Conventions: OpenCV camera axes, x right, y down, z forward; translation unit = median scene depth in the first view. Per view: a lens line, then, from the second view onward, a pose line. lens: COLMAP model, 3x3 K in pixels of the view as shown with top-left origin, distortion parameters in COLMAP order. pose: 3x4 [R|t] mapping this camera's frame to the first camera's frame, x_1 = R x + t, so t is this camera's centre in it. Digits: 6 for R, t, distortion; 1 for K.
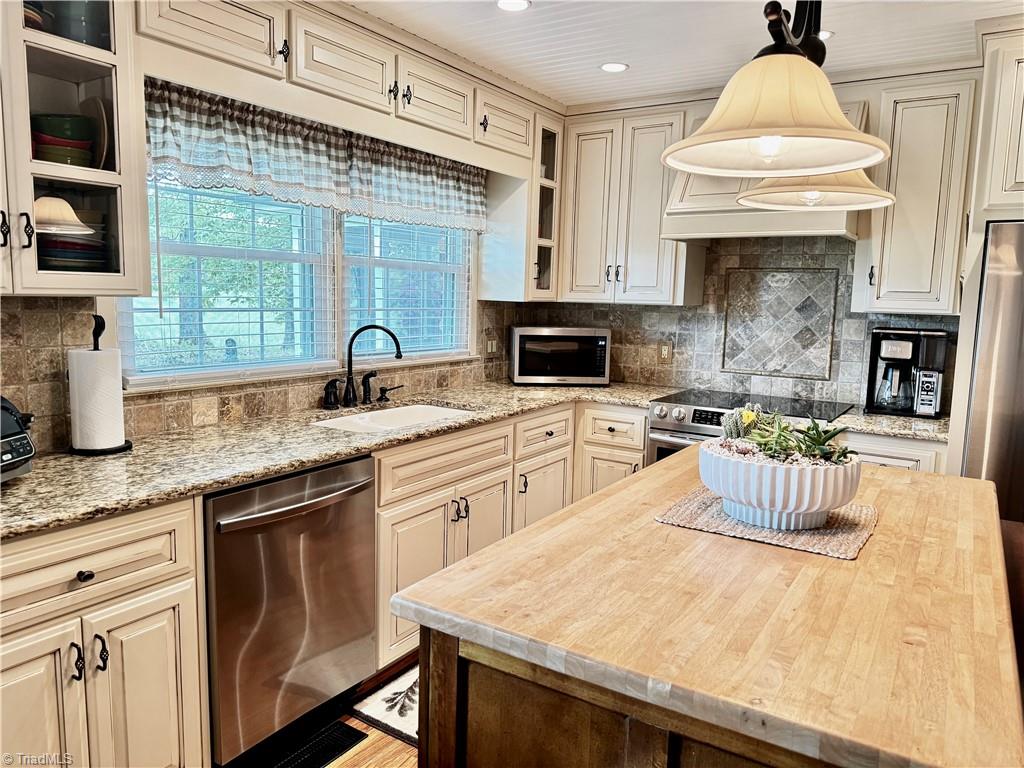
lens RADIAL K [[723.7, 0, 517.9], [0, 723.7, 385.0], [0, 0, 1]] dist [0.062420, -0.081042]
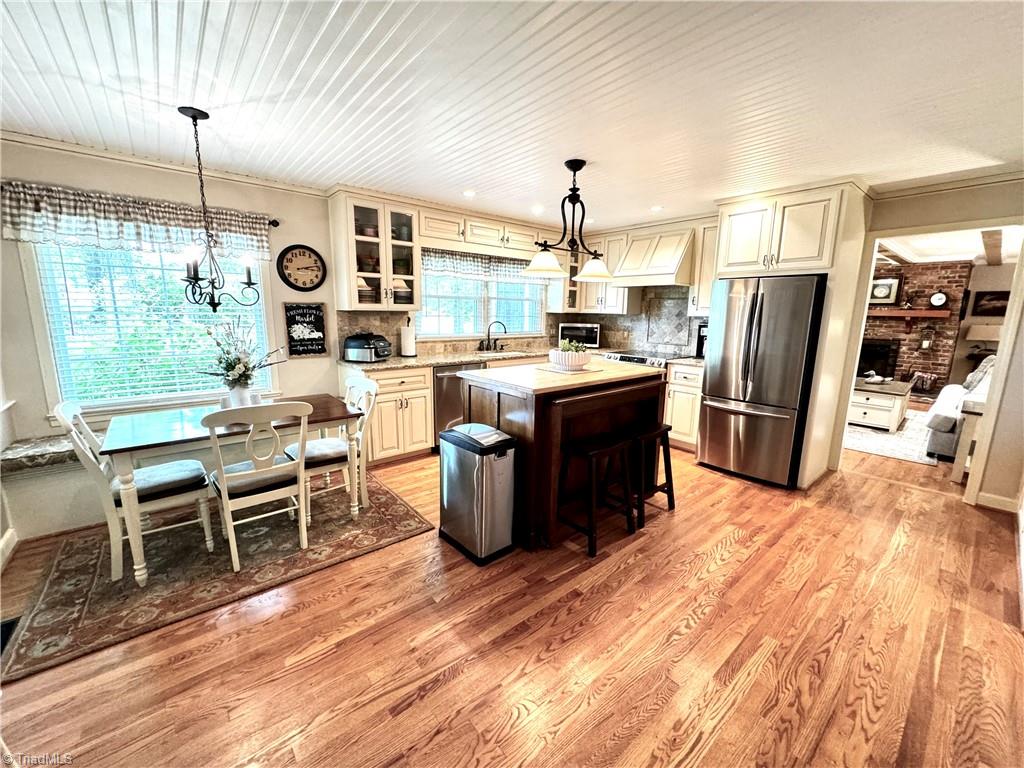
lens RADIAL K [[409.4, 0, 513.9], [0, 409.4, 382.8], [0, 0, 1]] dist [-0.002282, -0.000094]
pose [[0.956031, 0.040364, -0.290475, 0.333776], [-0.027511, 0.998459, 0.048198, 0.076013], [0.291973, -0.038088, 0.955668, -0.501466]]
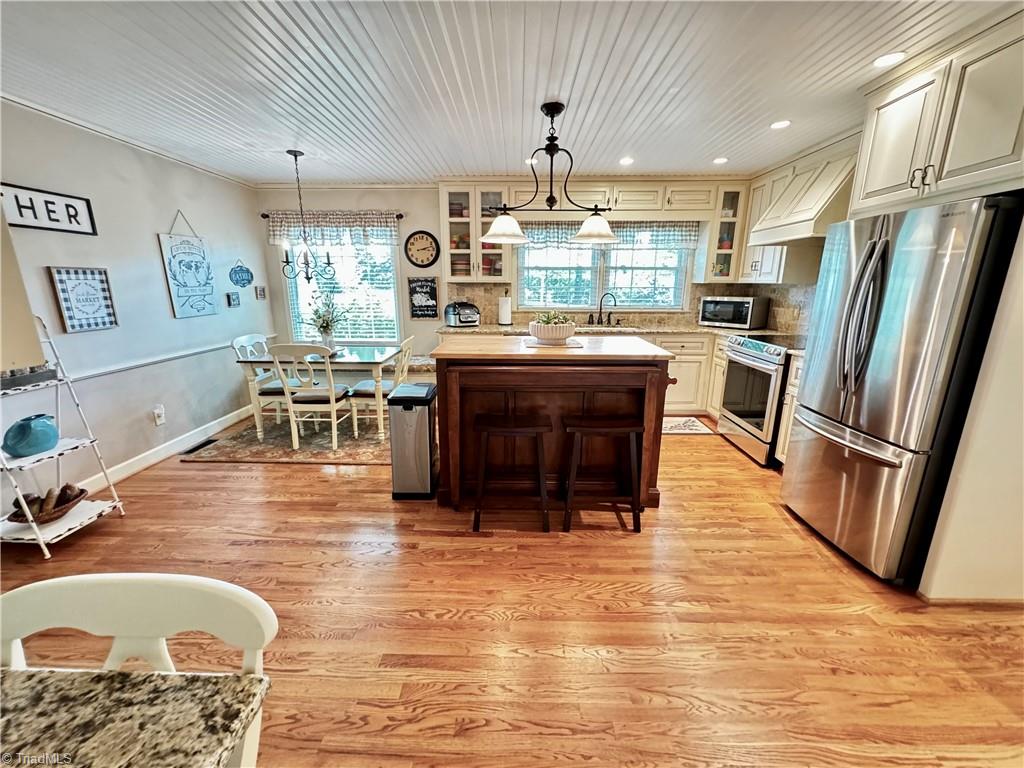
lens RADIAL K [[409.4, 0, 511.9], [0, 409.4, 384.9], [0, 0, 1]] dist [-0.002282, -0.000094]
pose [[0.524257, 0.181067, -0.832088, 0.900254], [-0.094967, 0.983469, 0.154175, 0.046372], [0.846248, -0.001806, 0.532786, -0.066232]]
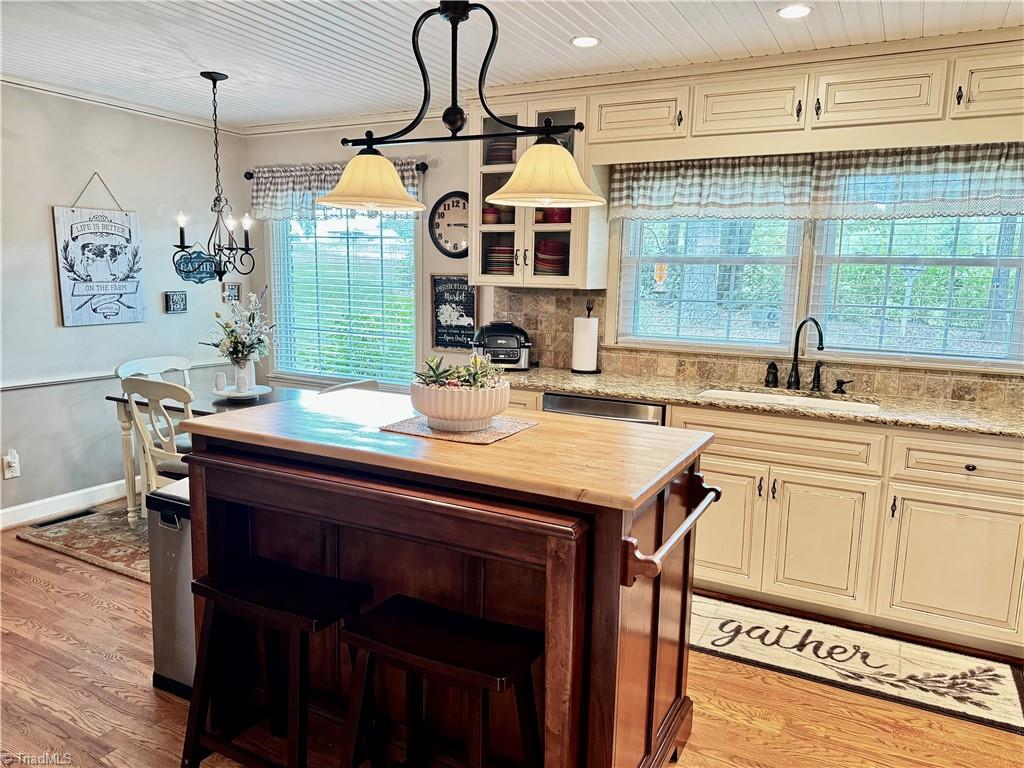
lens RADIAL K [[723.7, 0, 515.5], [0, 723.7, 392.8], [0, 0, 1]] dist [0.062420, -0.081042]
pose [[0.071451, 0.134111, -0.988387, 0.889095], [-0.145834, 0.981676, 0.122658, -0.042771], [0.986726, 0.135376, 0.089700, 0.480065]]
